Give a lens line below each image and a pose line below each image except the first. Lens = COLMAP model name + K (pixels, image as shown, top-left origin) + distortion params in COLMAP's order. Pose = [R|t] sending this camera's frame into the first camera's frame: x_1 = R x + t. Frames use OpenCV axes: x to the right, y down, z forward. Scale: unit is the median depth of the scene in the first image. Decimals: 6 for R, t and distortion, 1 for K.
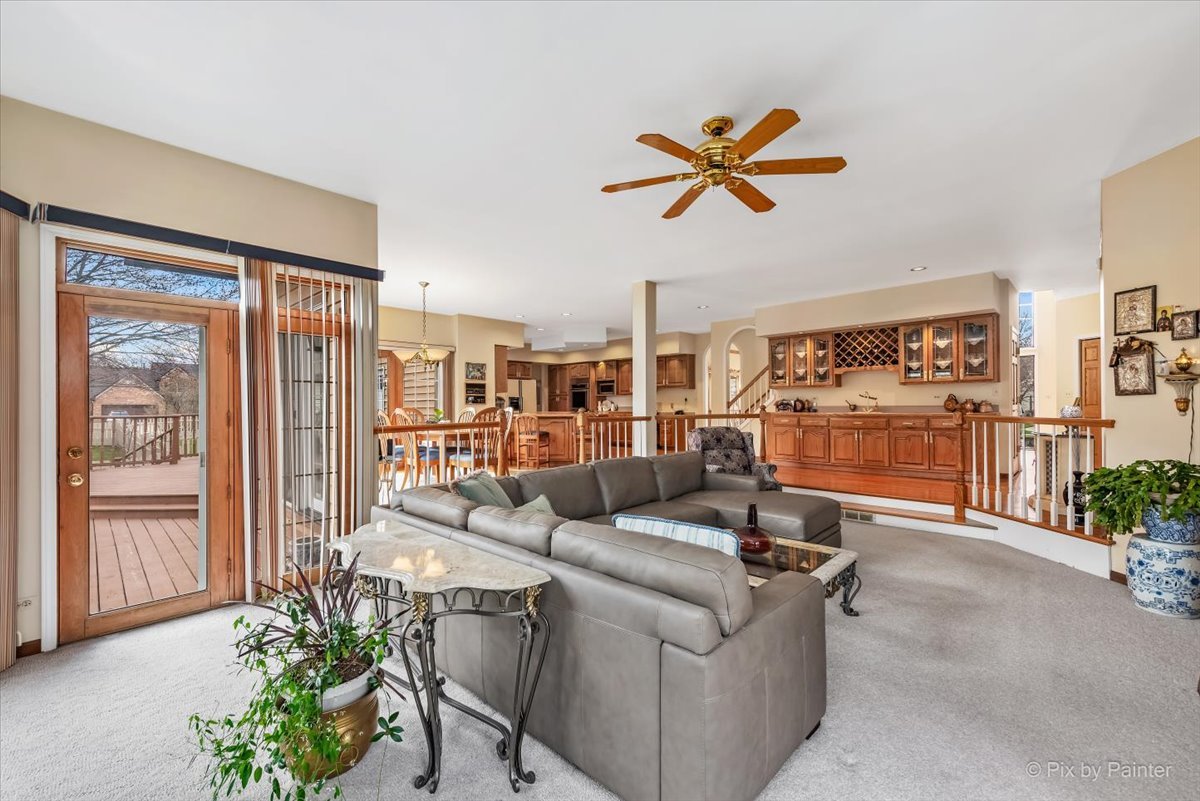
lens RADIAL K [[484.9, 0, 621.5], [0, 484.9, 402.5], [0, 0, 1]] dist [0.002517, 0.000171]
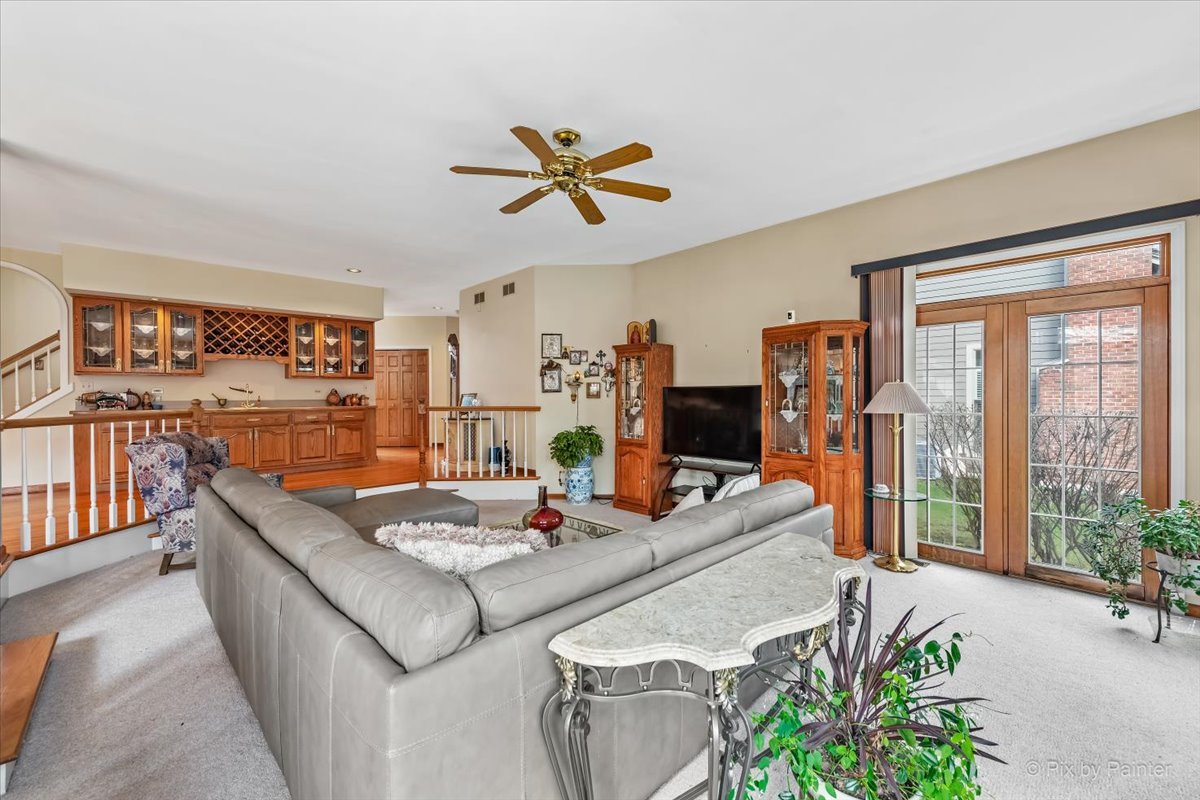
lens RADIAL K [[477.1, 0, 600.0], [0, 477.1, 400.0], [0, 0, 1]] dist [0.000441, -0.000013]
pose [[0.078554, -0.001040, 0.996909, -0.328841], [-0.001835, 0.999998, 0.001187, 0.004674], [-0.996908, -0.001923, 0.078552, 0.326747]]
